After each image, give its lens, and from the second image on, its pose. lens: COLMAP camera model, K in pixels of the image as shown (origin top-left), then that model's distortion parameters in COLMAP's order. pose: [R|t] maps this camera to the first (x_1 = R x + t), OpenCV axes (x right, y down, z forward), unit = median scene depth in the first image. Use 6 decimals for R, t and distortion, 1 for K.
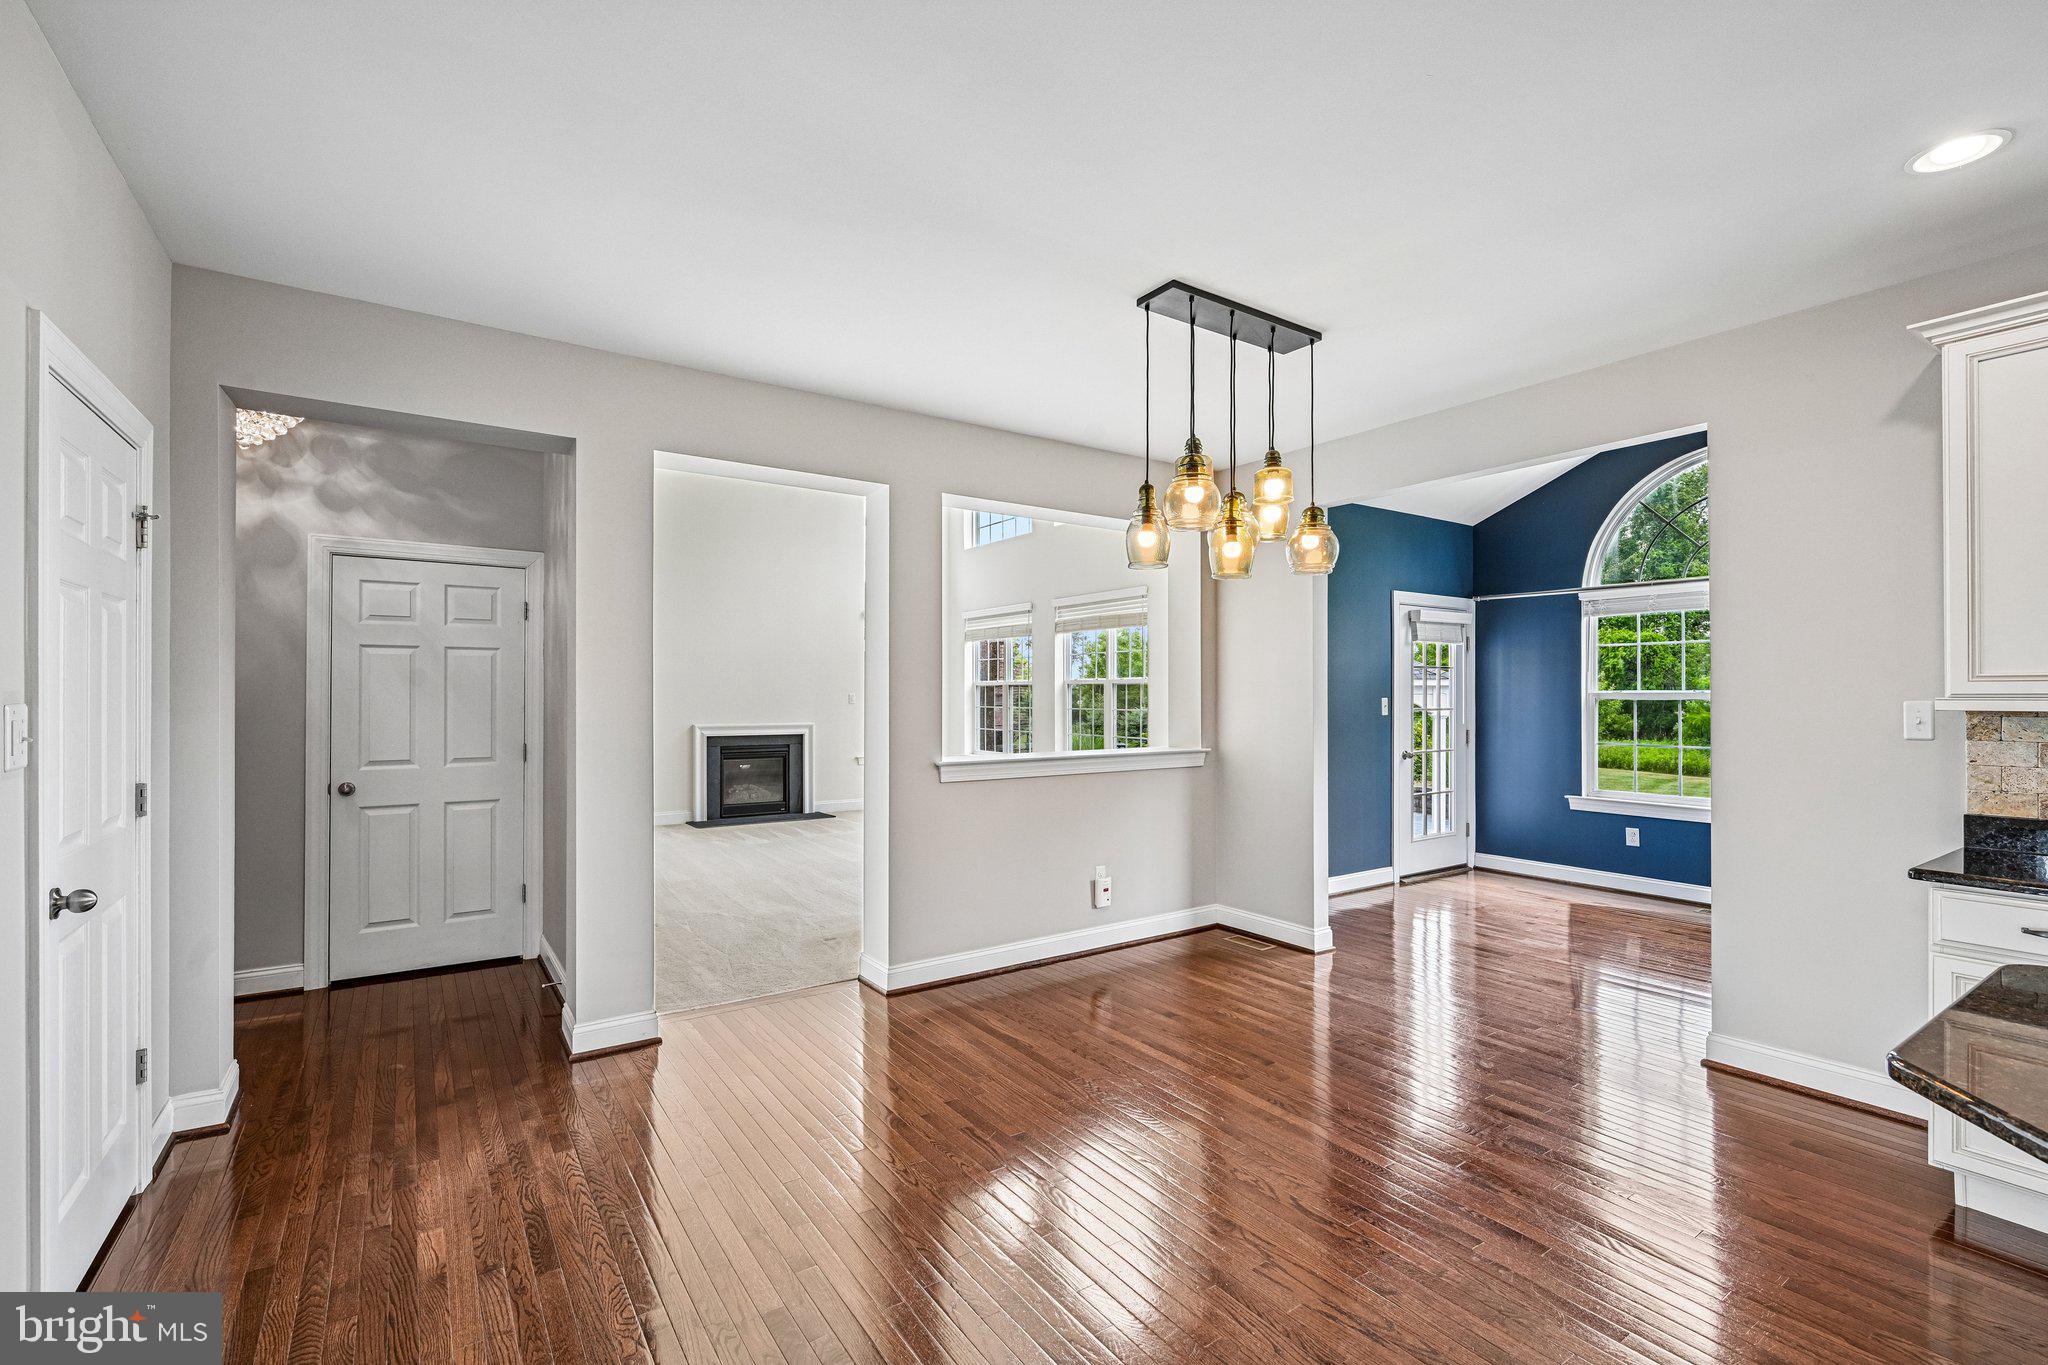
lens RADIAL K [[903.1, 0, 1020.3], [0, 903.1, 690.2], [0, 0, 1]] dist [-0.001005, 0.000107]
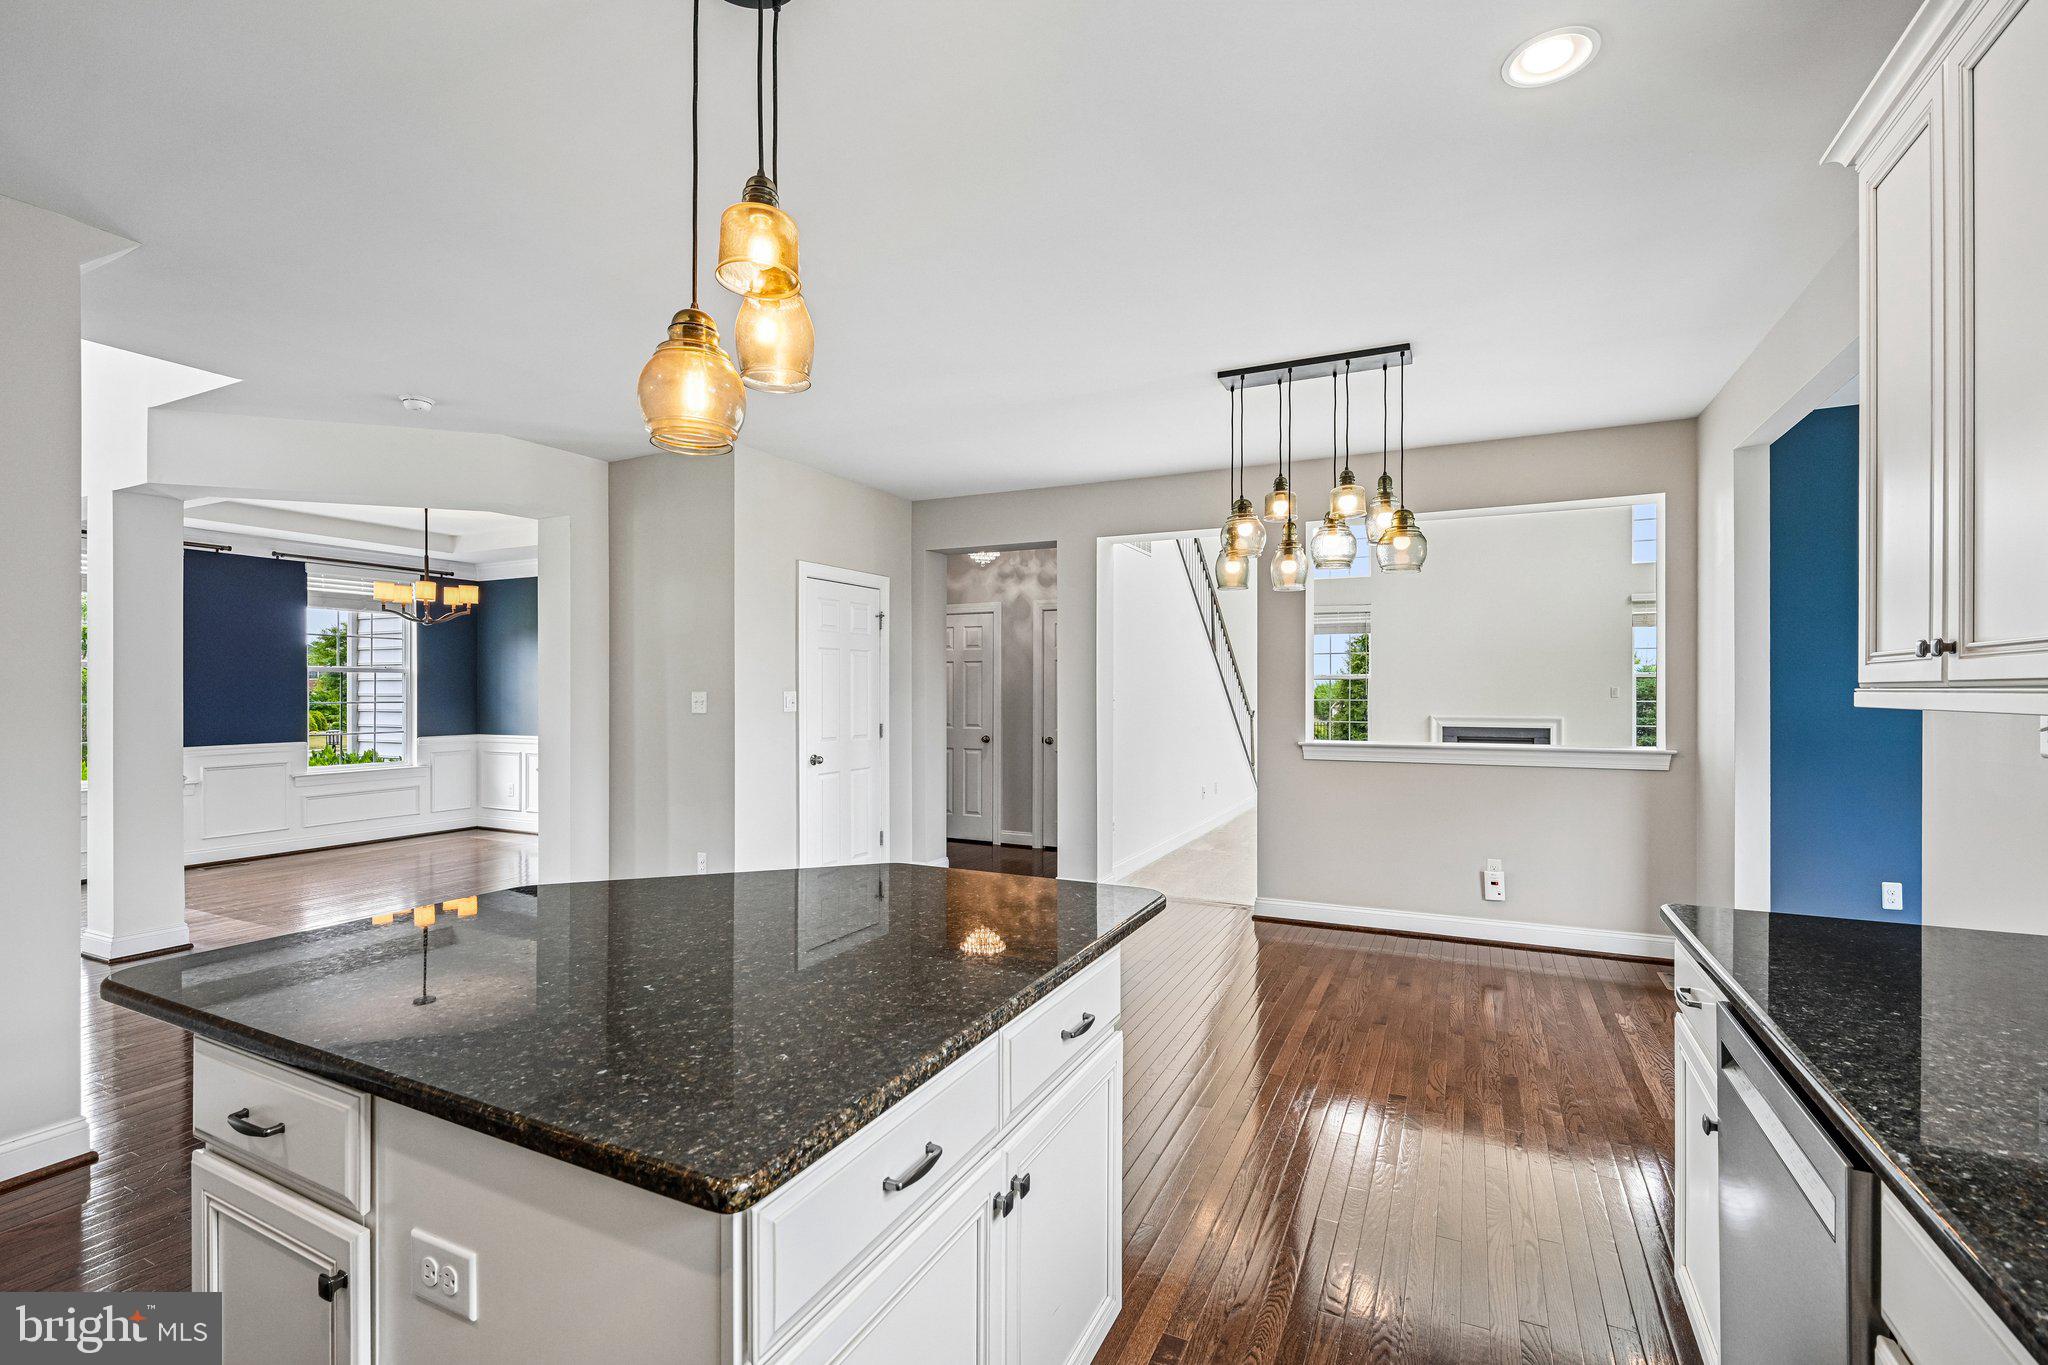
lens RADIAL K [[902.0, 0, 1022.2], [0, 902.0, 685.5], [0, 0, 1]] dist [-0.001924, -0.000096]
pose [[0.494218, -0.004532, -0.869326, 0.652543], [0.005114, 0.999984, -0.002306, 0.002928], [0.869323, -0.003306, 0.494234, 0.054255]]
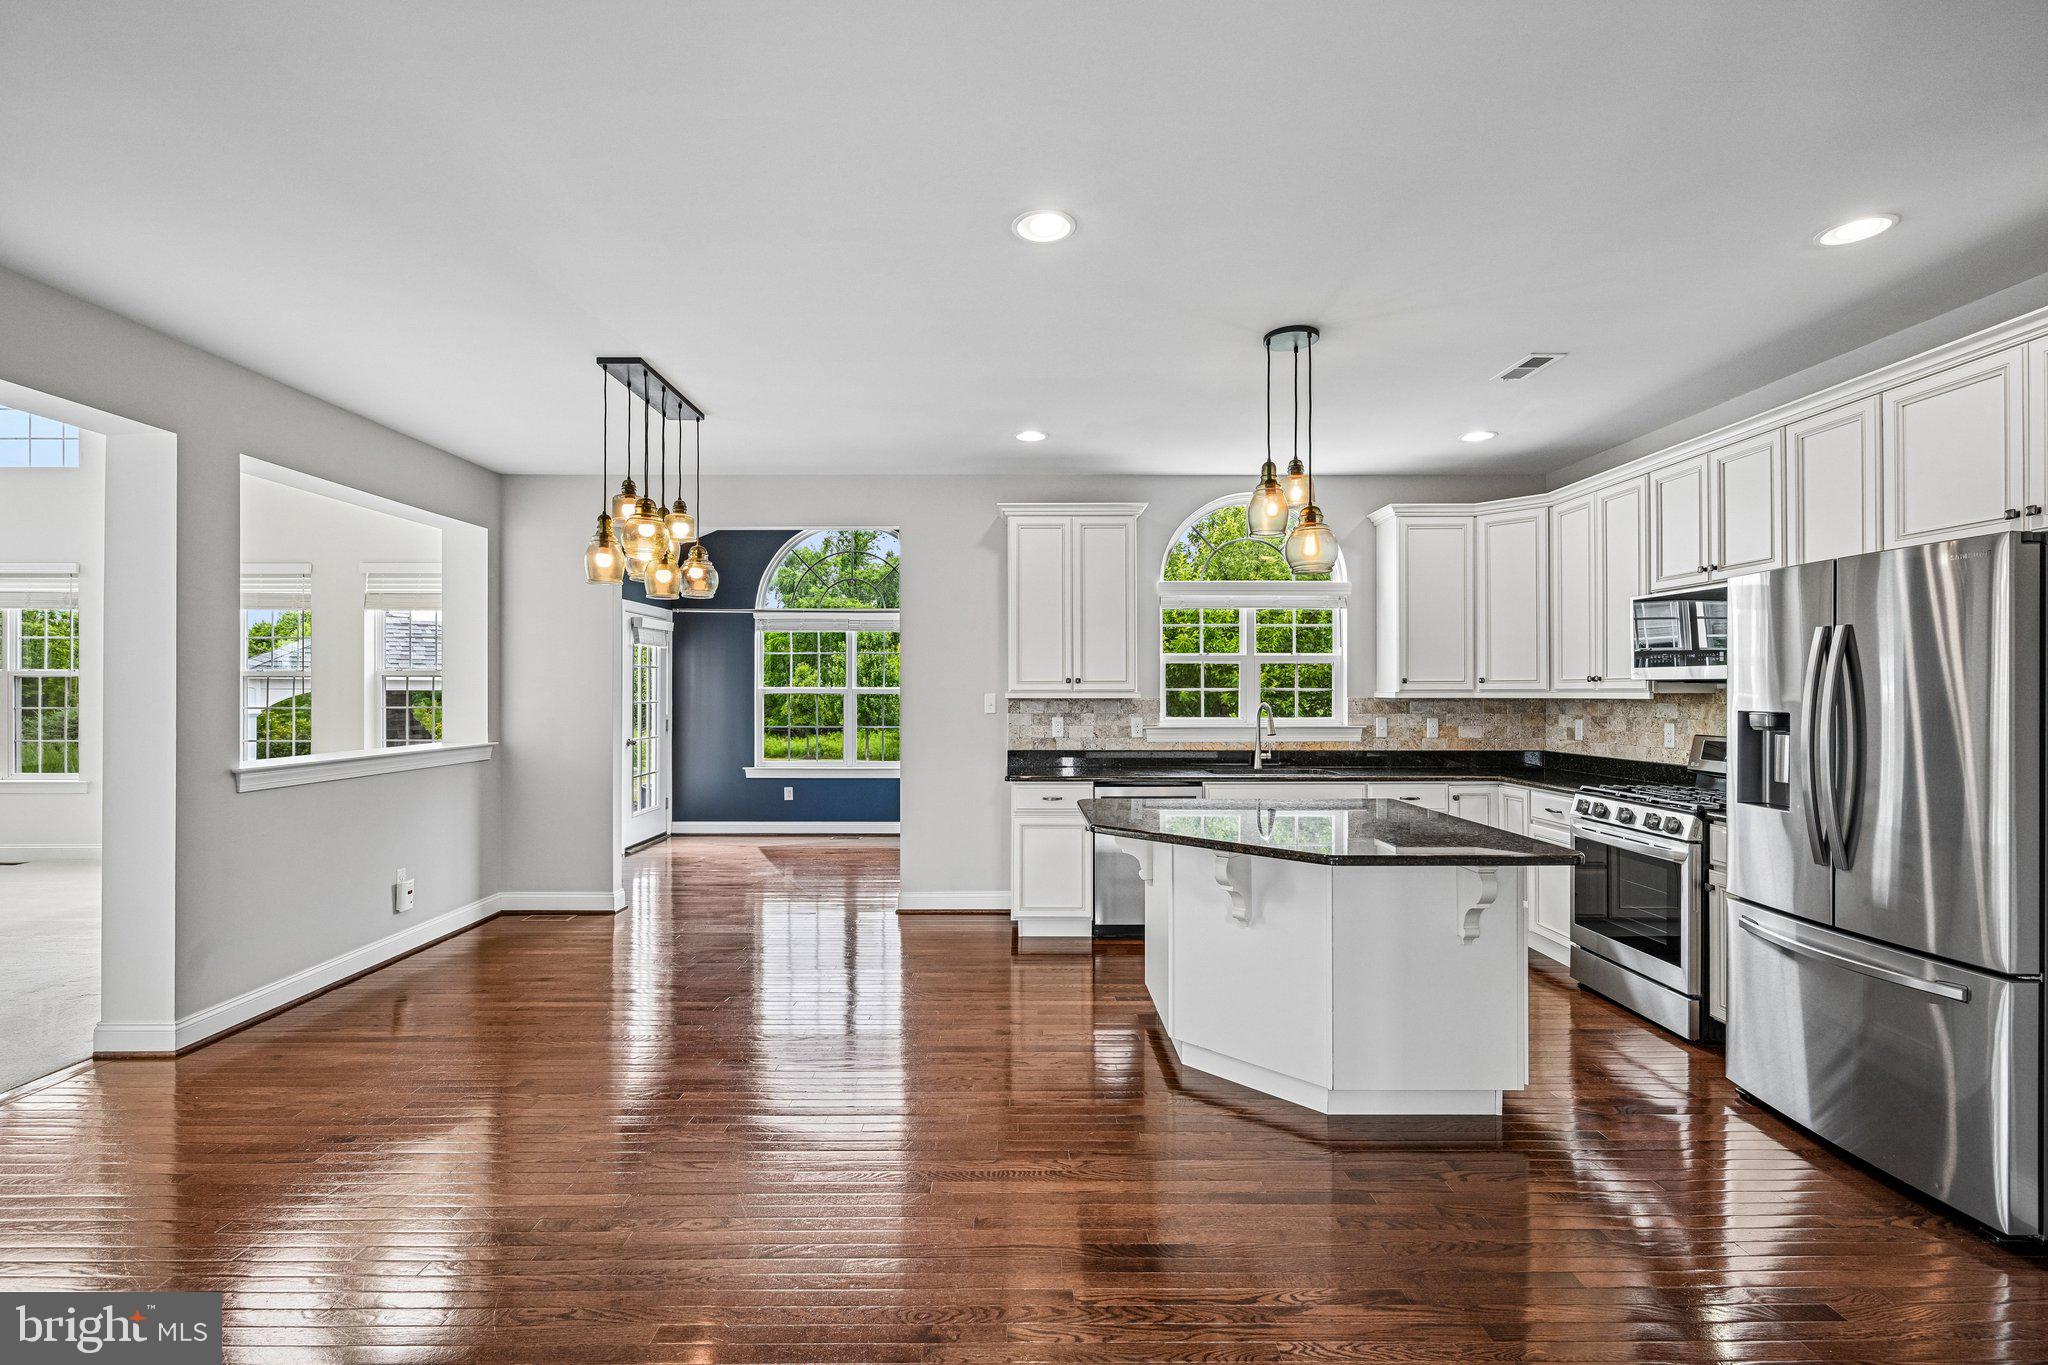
lens RADIAL K [[902.0, 0, 1022.2], [0, 902.0, 685.5], [0, 0, 1]] dist [-0.001924, -0.000096]
pose [[0.558983, 0.005041, 0.829164, -0.315726], [-0.004666, 0.999985, -0.002934, -0.000060], [-0.829166, -0.002229, 0.558998, -0.075370]]
